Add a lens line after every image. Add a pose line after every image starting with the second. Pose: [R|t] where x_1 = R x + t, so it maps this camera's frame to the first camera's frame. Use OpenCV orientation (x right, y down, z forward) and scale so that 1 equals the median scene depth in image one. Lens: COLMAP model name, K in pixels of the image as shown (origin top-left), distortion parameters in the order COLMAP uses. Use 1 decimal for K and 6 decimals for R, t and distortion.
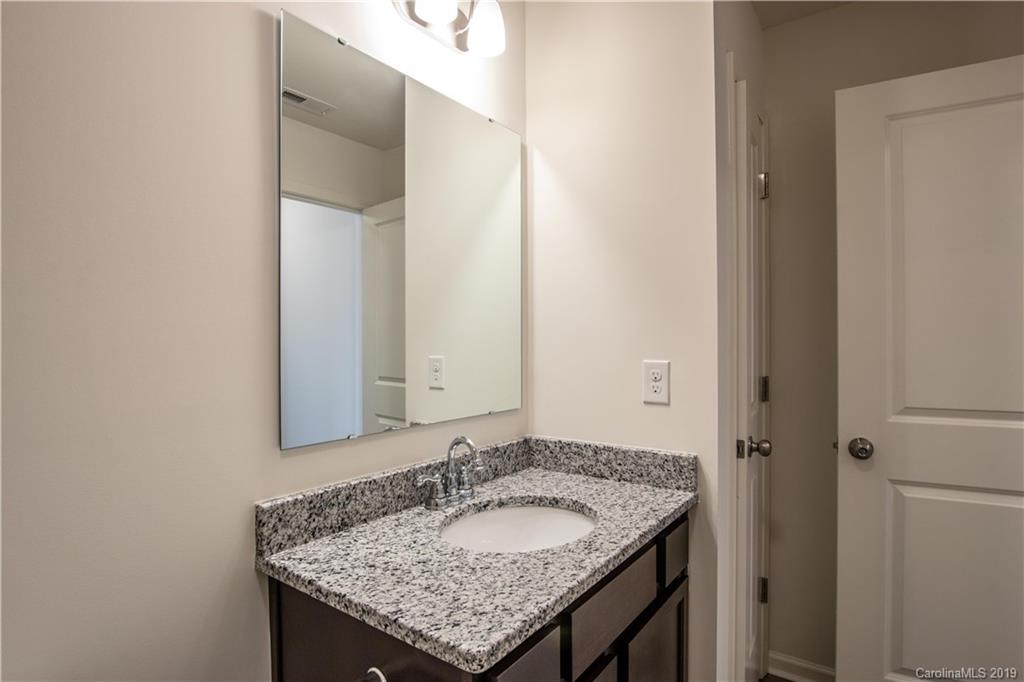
lens RADIAL K [[524.7, 0, 512.0], [0, 524.7, 342.8], [0, 0, 1]] dist [-0.004646, -0.000194]
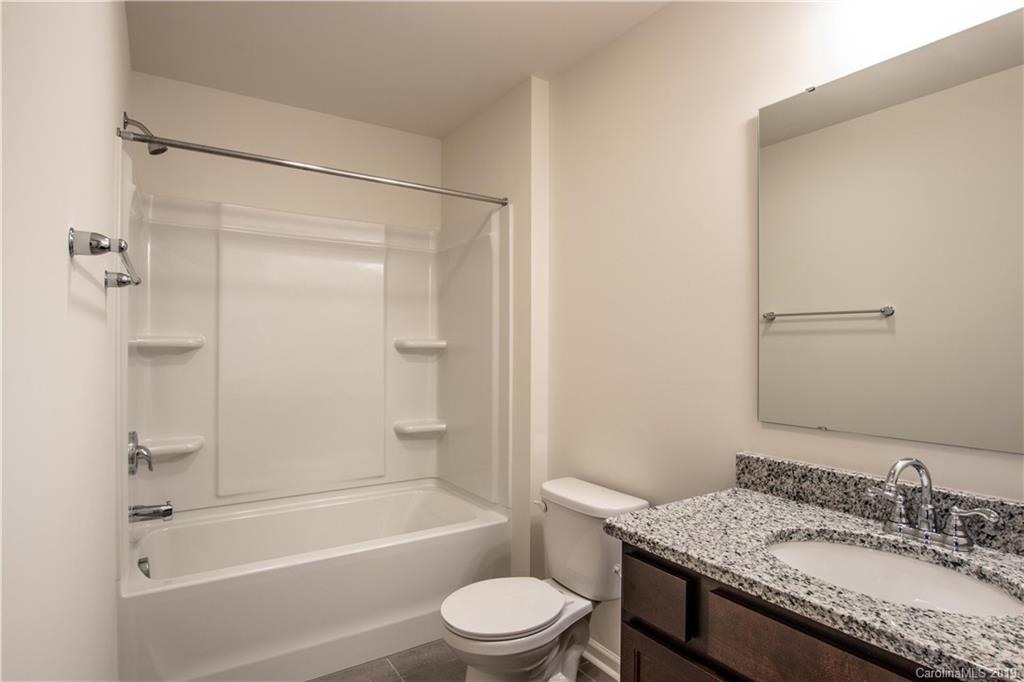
lens RADIAL K [[548.5, 0, 511.8], [0, 548.5, 339.1], [0, 0, 1]] dist [0.004669, 0.000219]
pose [[-0.352514, -0.014088, -0.935700, 1.111665], [0.001572, 0.999876, -0.015647, 0.003661], [0.935805, -0.006986, -0.352449, 0.843419]]
